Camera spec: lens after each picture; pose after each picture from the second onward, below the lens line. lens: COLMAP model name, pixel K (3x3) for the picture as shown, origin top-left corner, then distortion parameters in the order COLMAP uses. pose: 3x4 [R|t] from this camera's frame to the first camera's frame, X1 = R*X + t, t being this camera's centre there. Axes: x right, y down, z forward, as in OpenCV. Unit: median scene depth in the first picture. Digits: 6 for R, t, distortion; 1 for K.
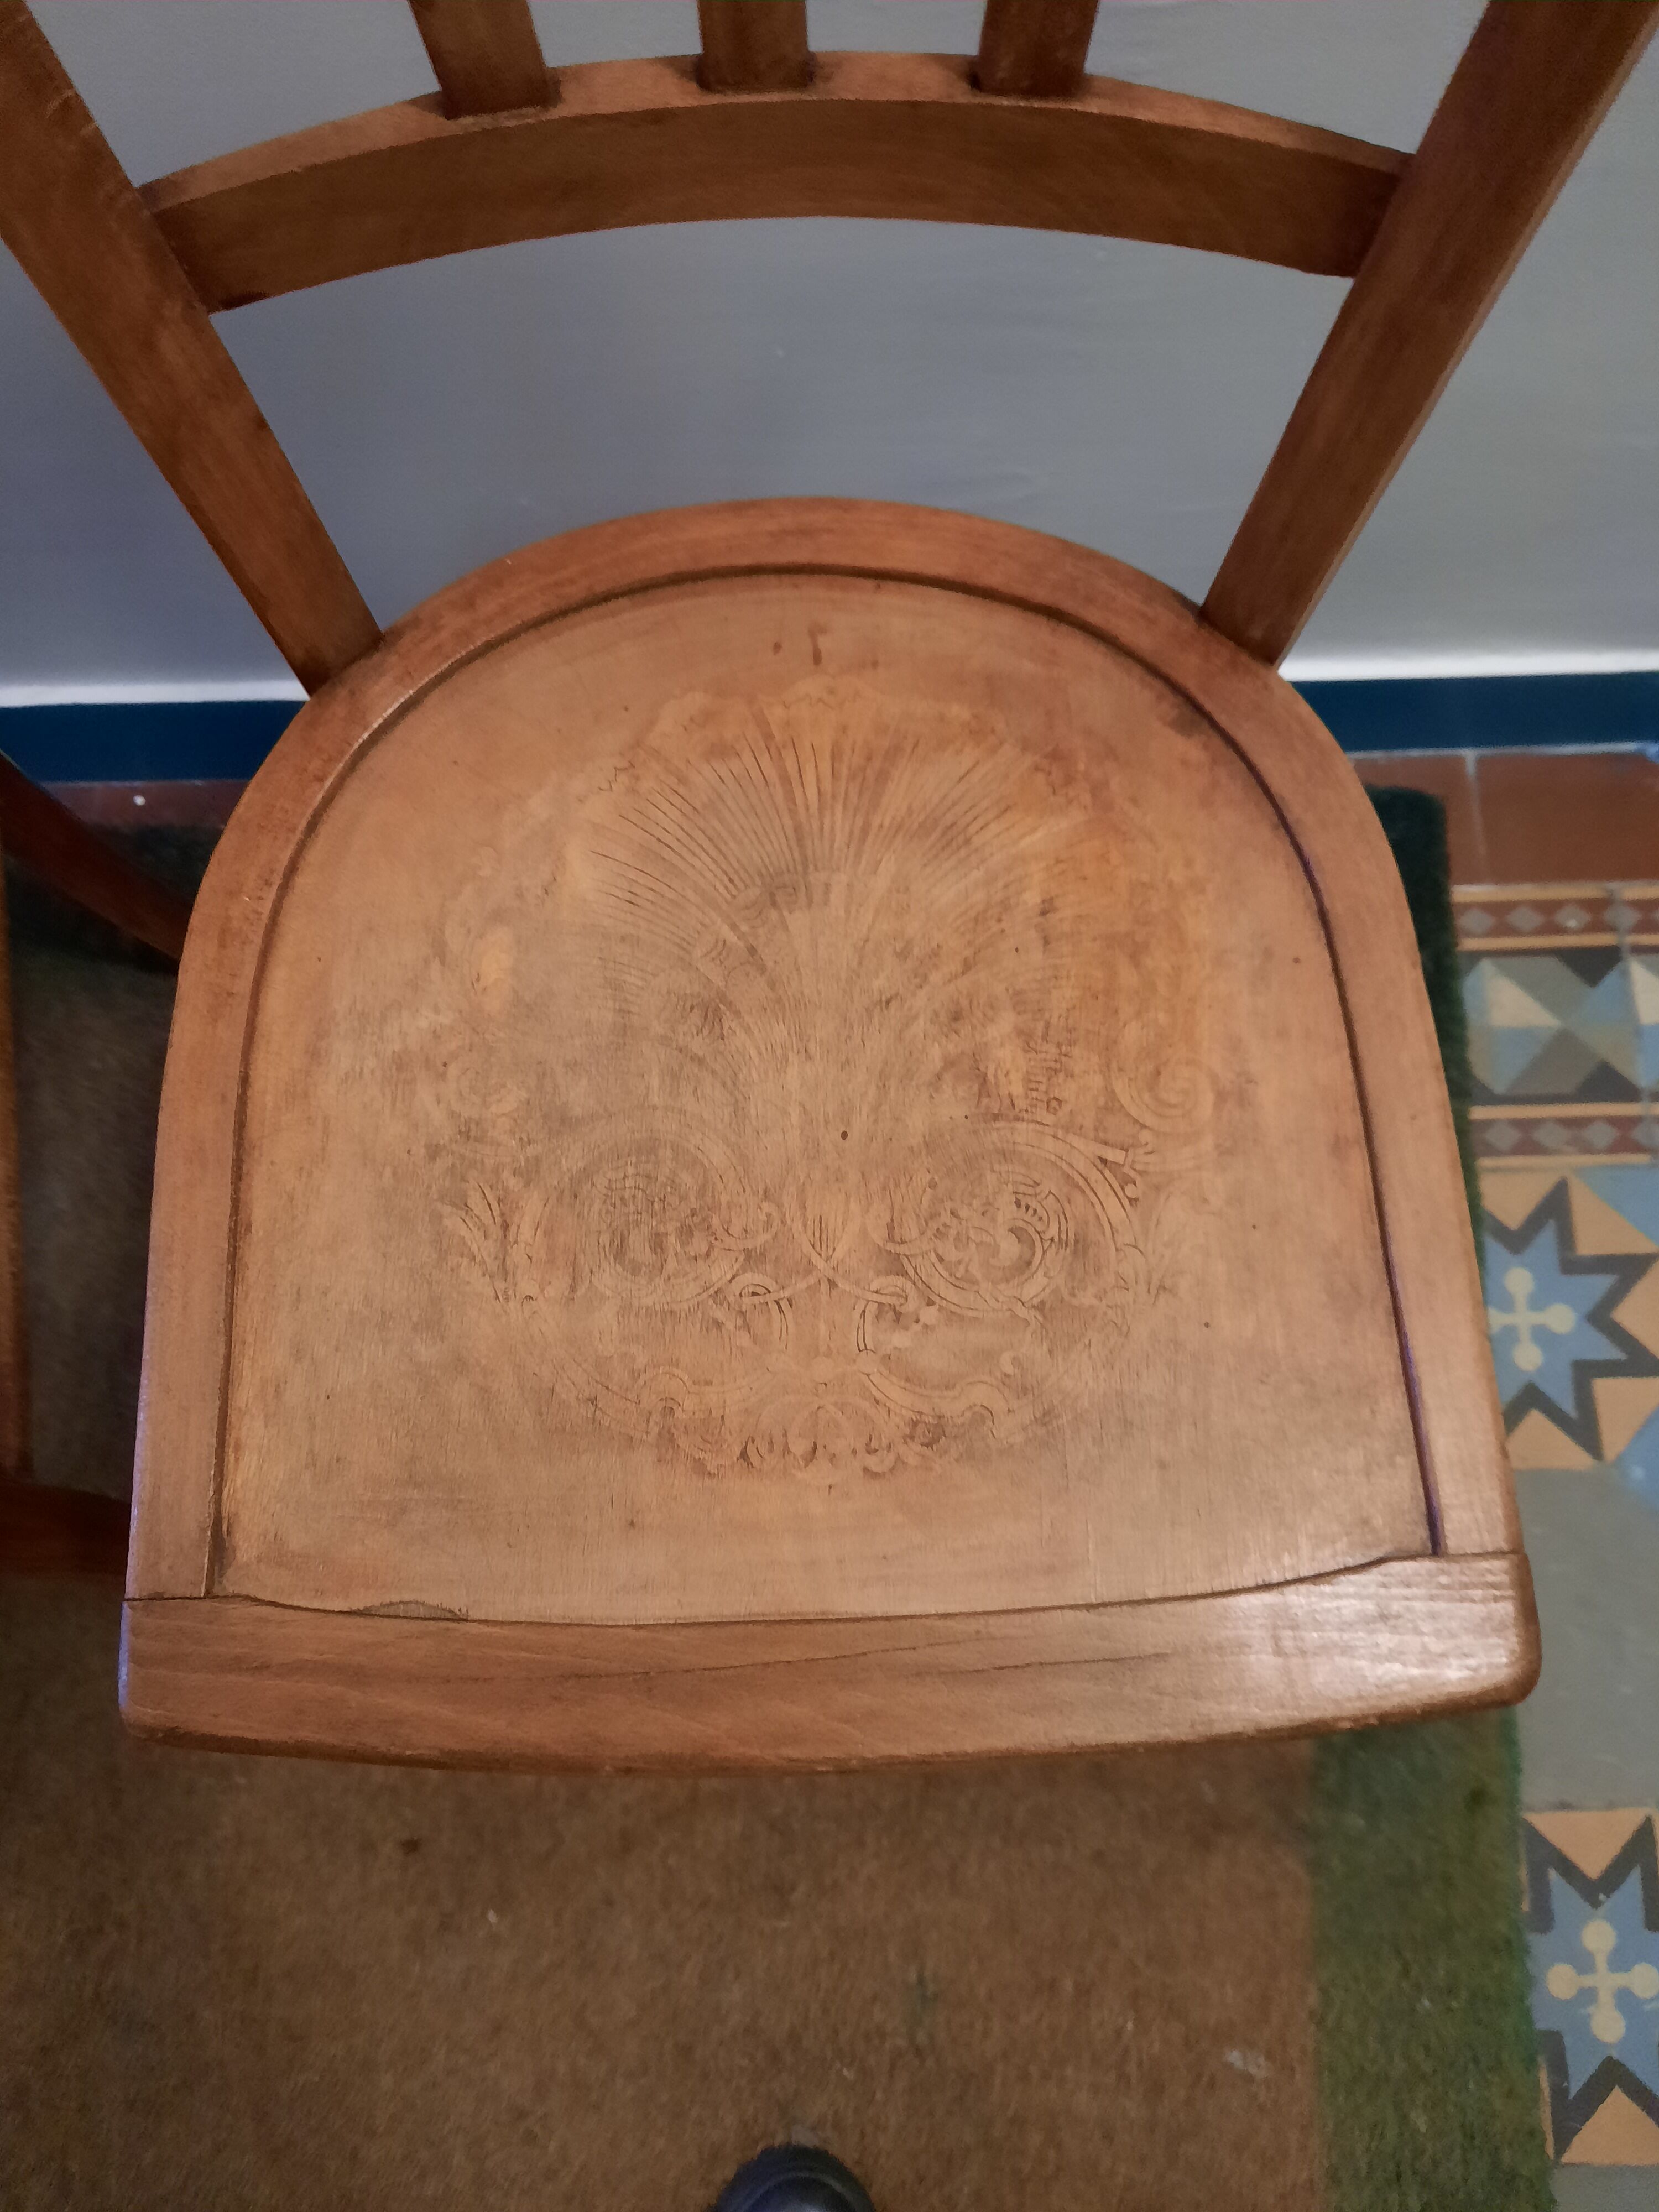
lens RADIAL K [[1650.2, 0, 829.5], [0, 1650.2, 1106.0], [0, 0, 1]] dist [0.001995, -0.002915]
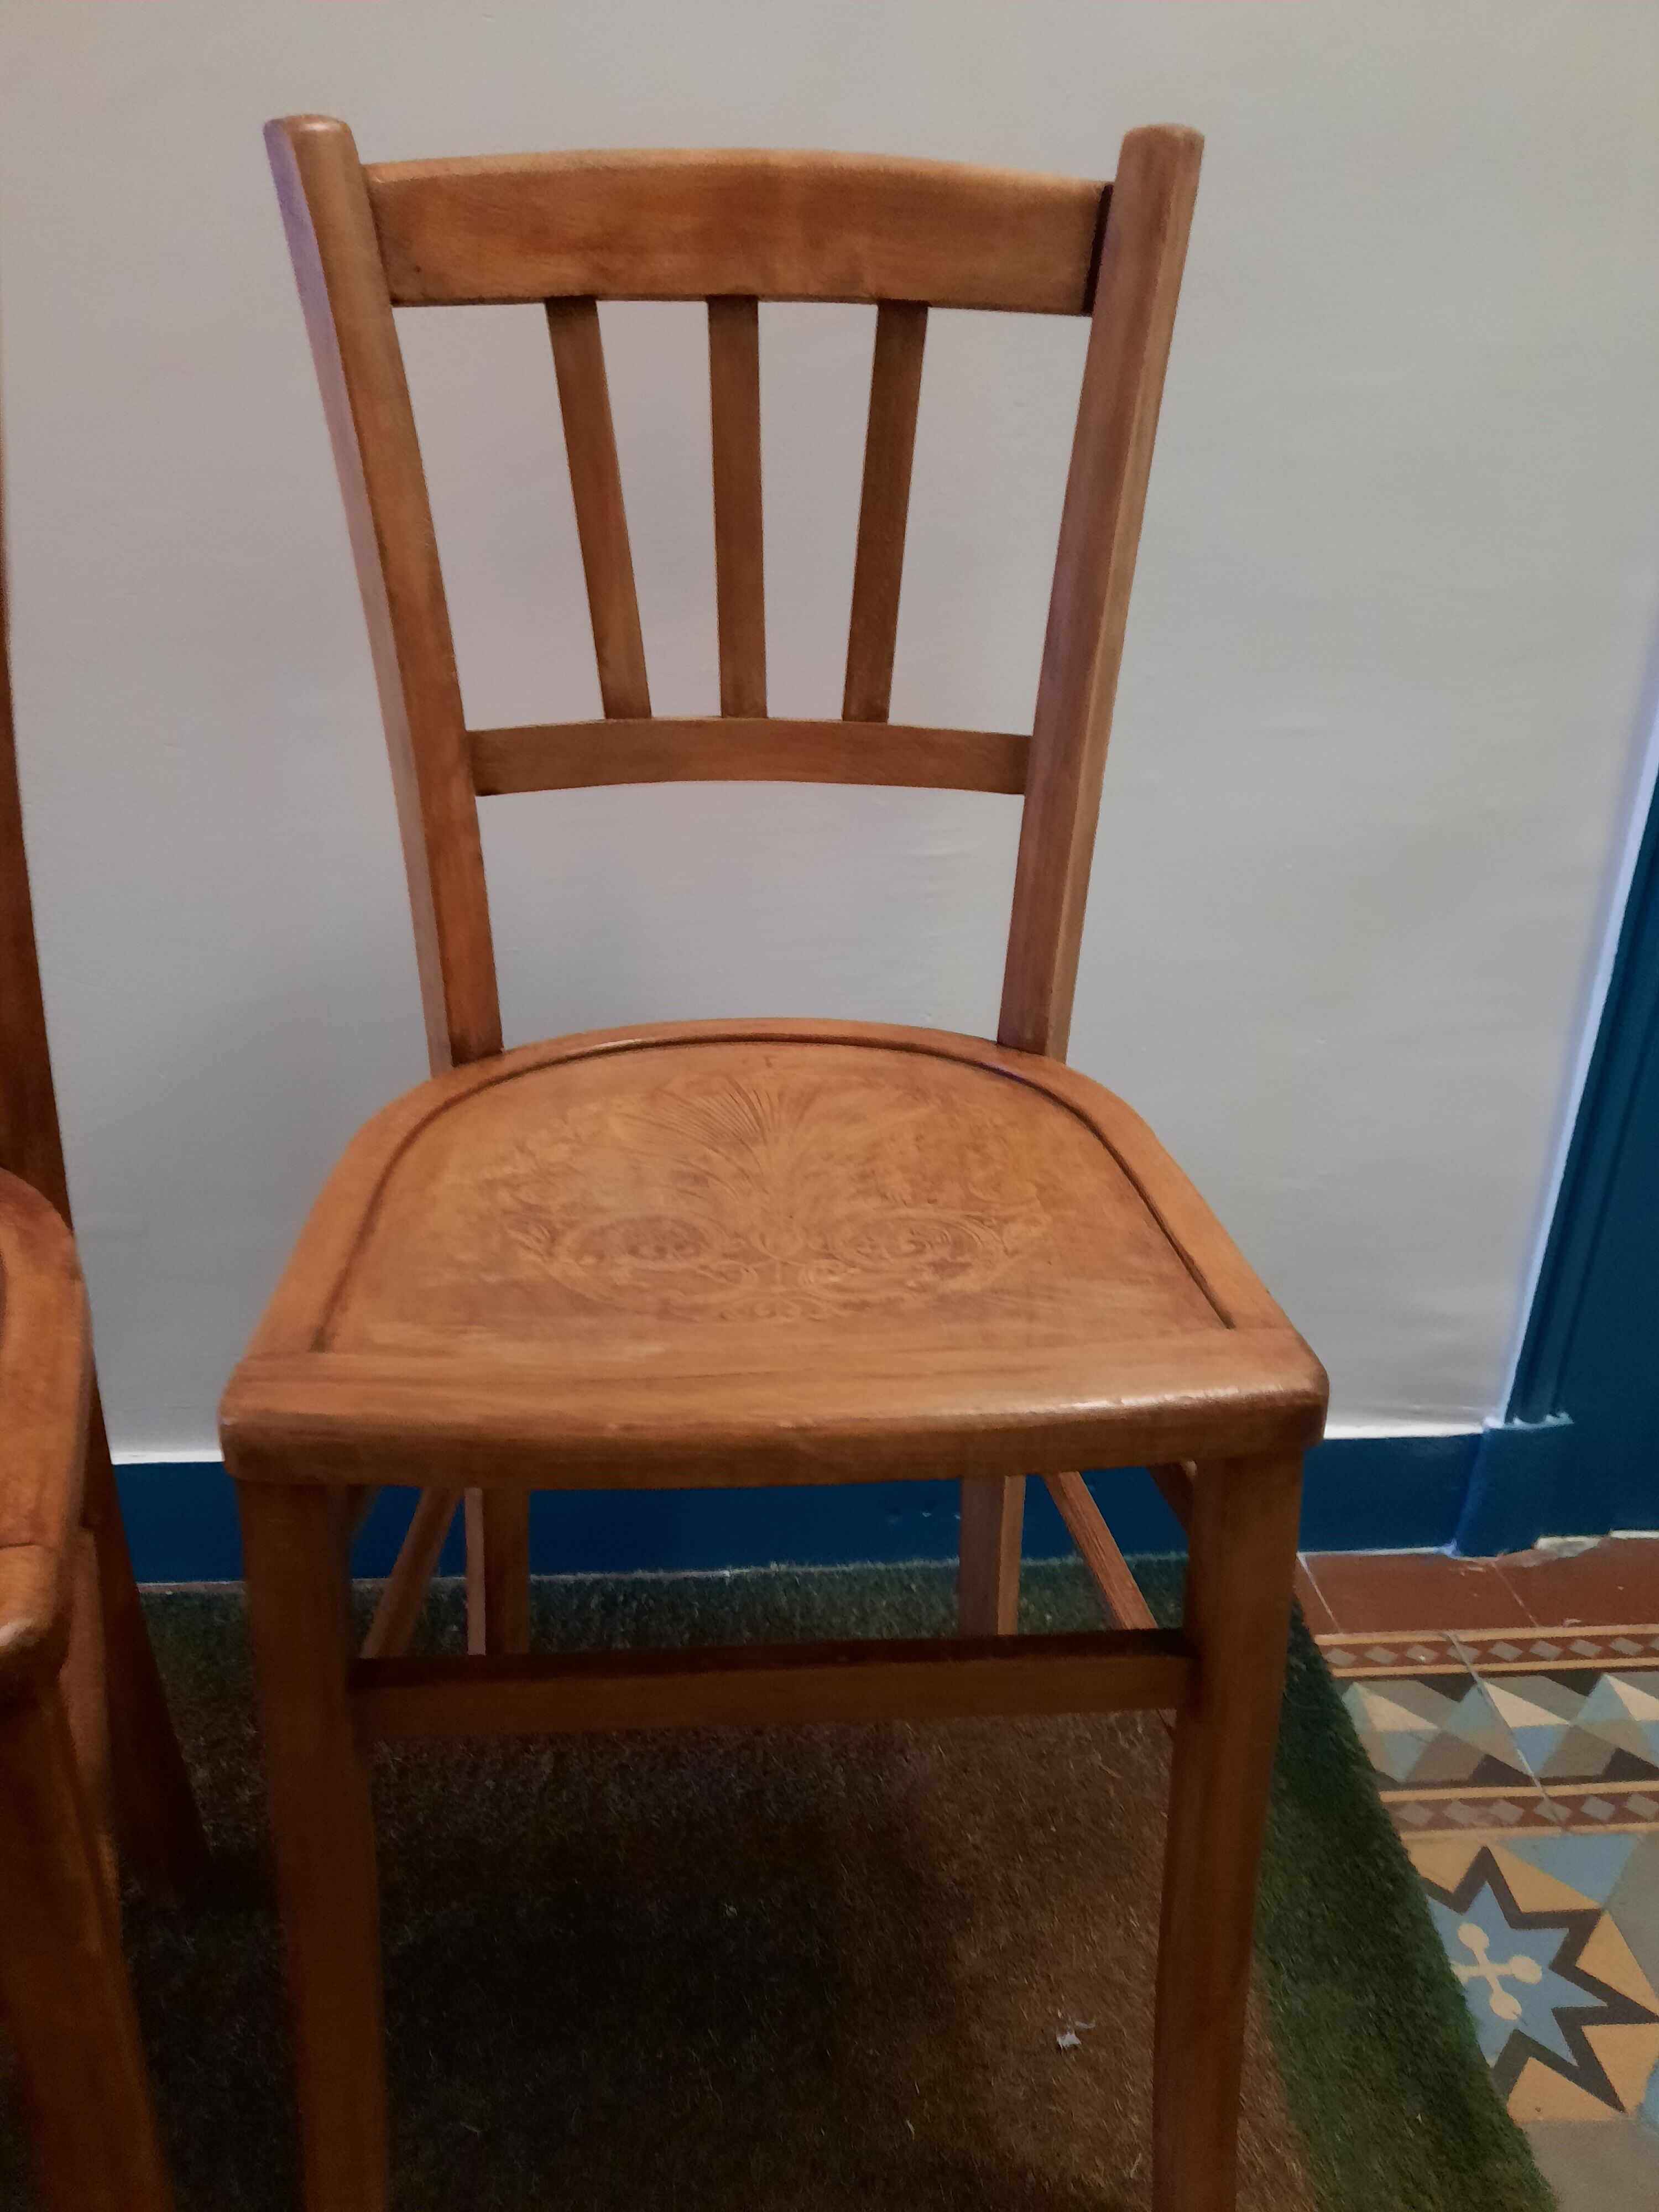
lens RADIAL K [[1664.9, 0, 858.1], [0, 1664.9, 1095.2], [0, 0, 1]] dist [0.008655, -0.008720]
pose [[0.997919, 0.000641, 0.064474, -0.025328], [0.050934, 0.605294, -0.794370, 1.071249], [-0.039534, 0.796001, 0.604002, 0.023118]]
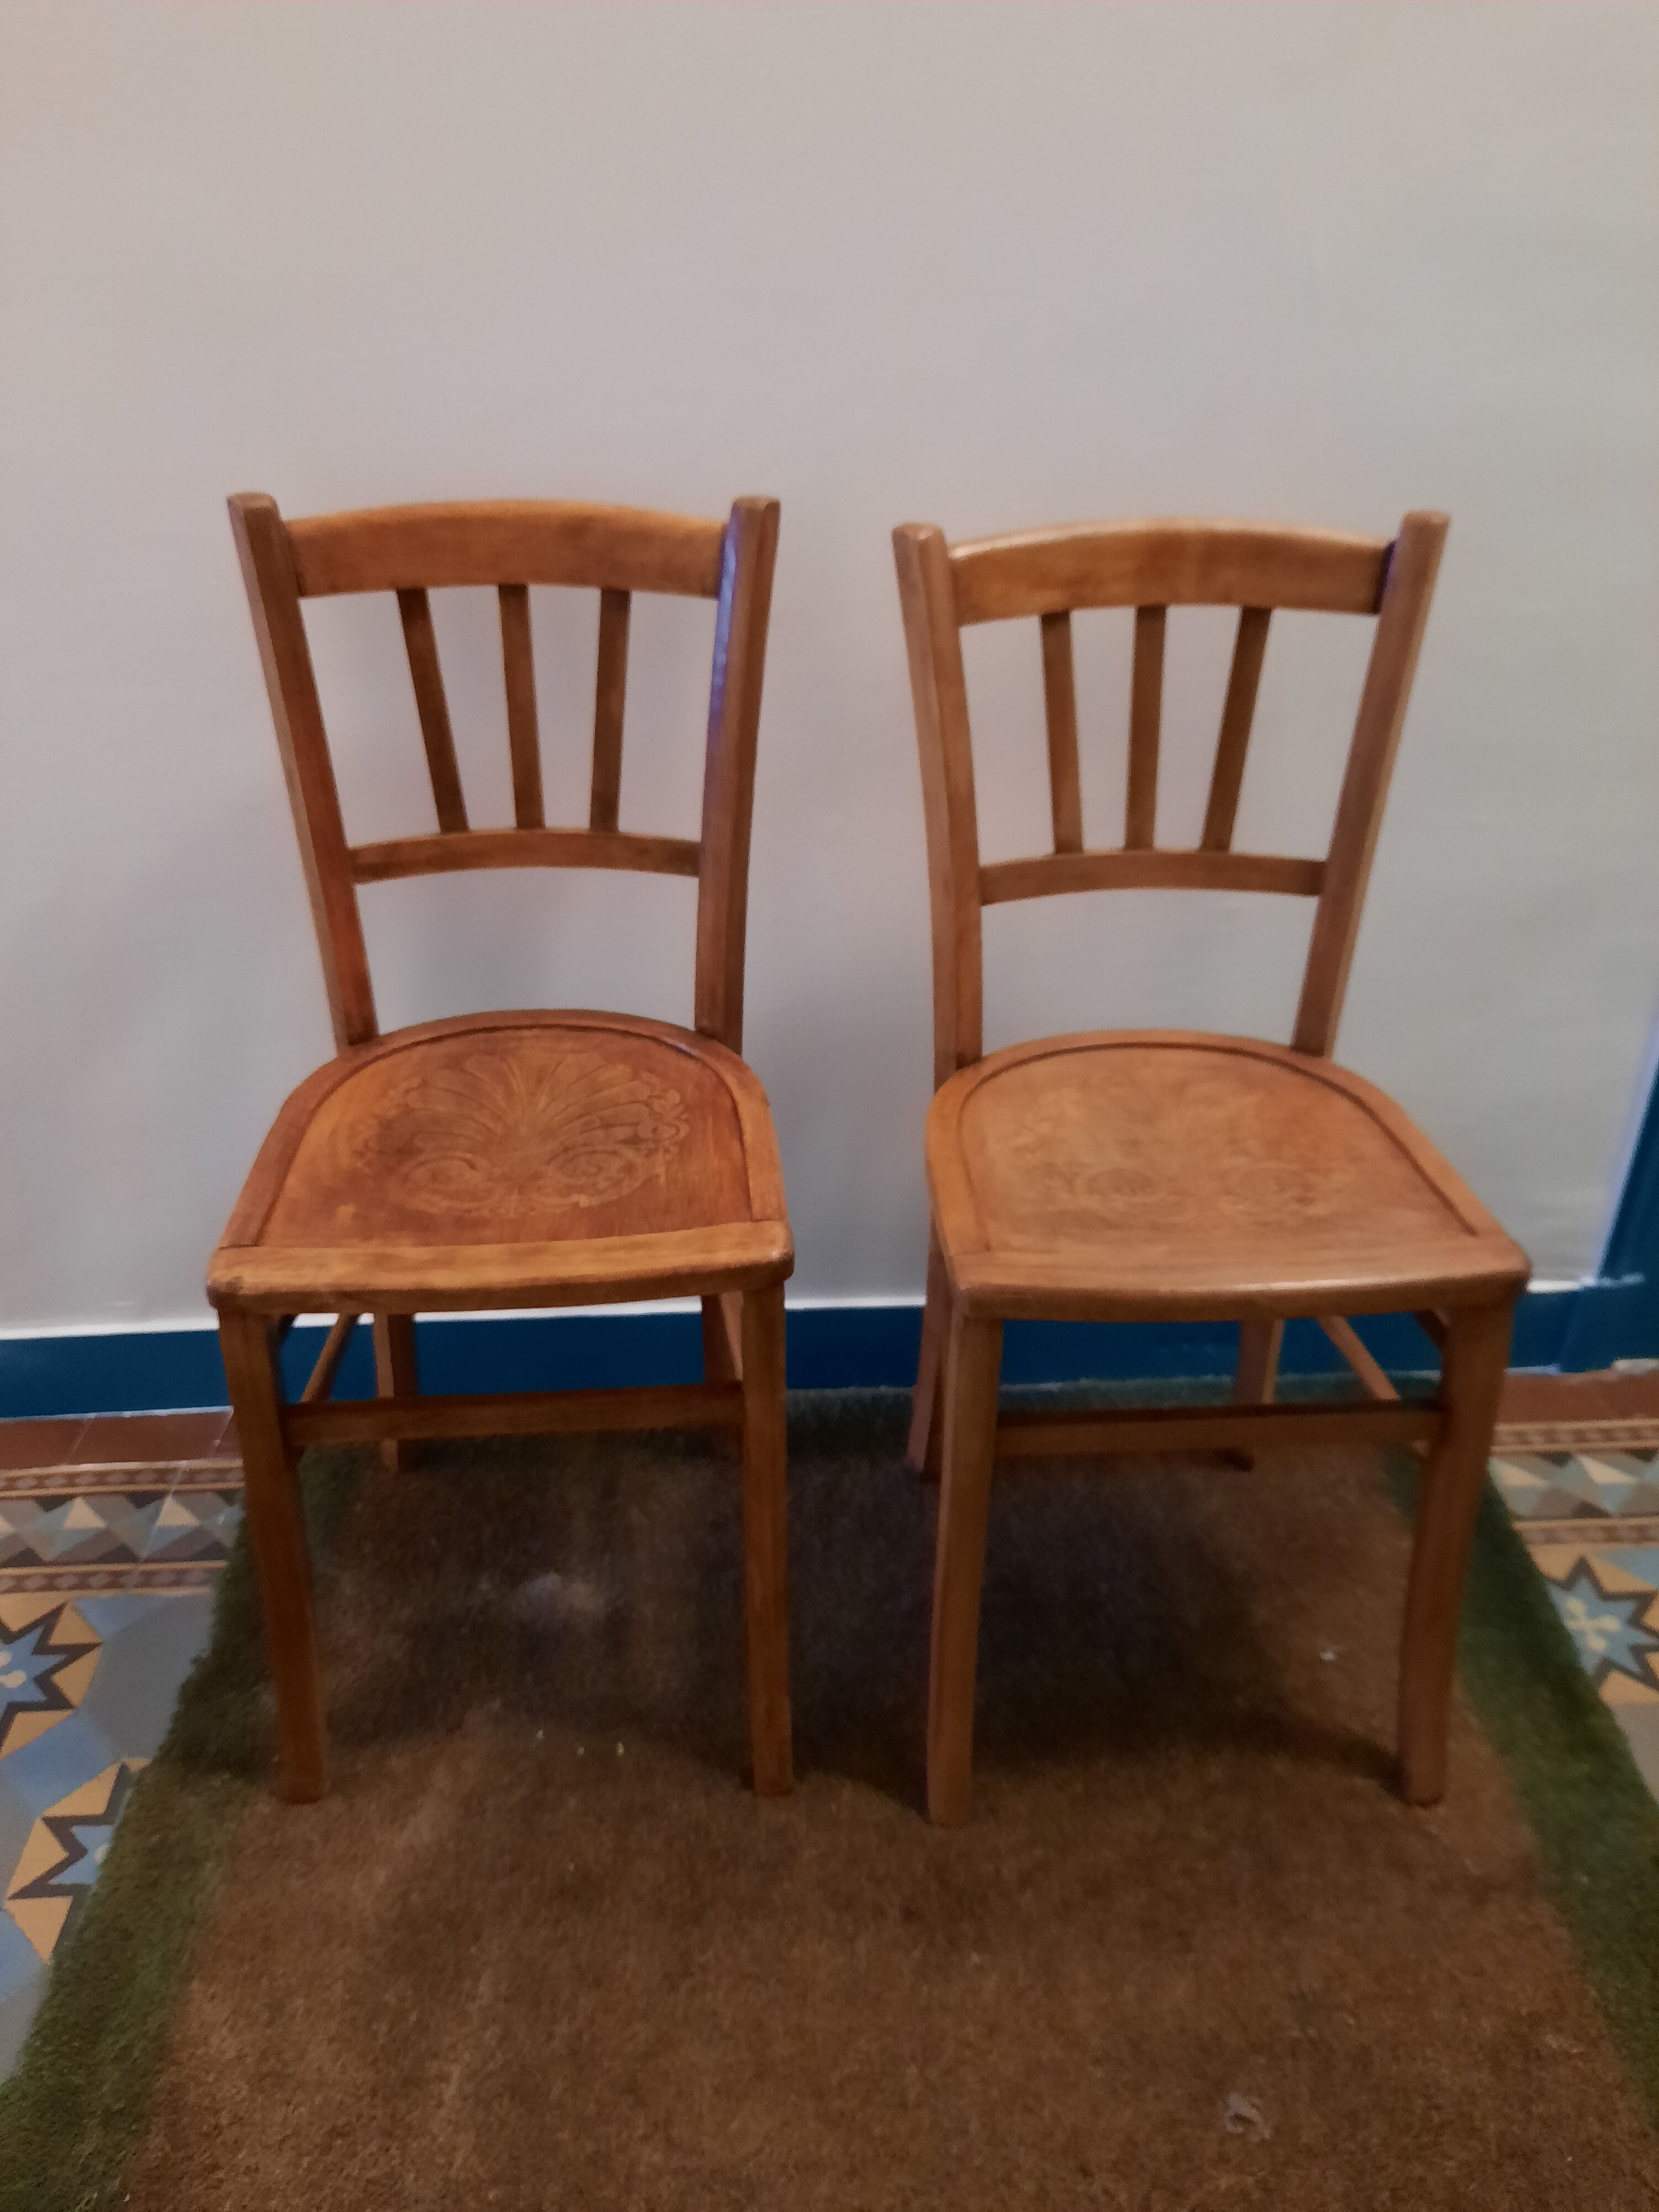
lens RADIAL K [[1664.9, 0, 858.1], [0, 1664.9, 1095.2], [0, 0, 1]] dist [0.008655, -0.008720]
pose [[0.999176, -0.013951, 0.038118, -0.571134], [0.037636, 0.670110, -0.741307, 1.710872], [-0.015201, 0.742131, 0.670083, -0.728805]]
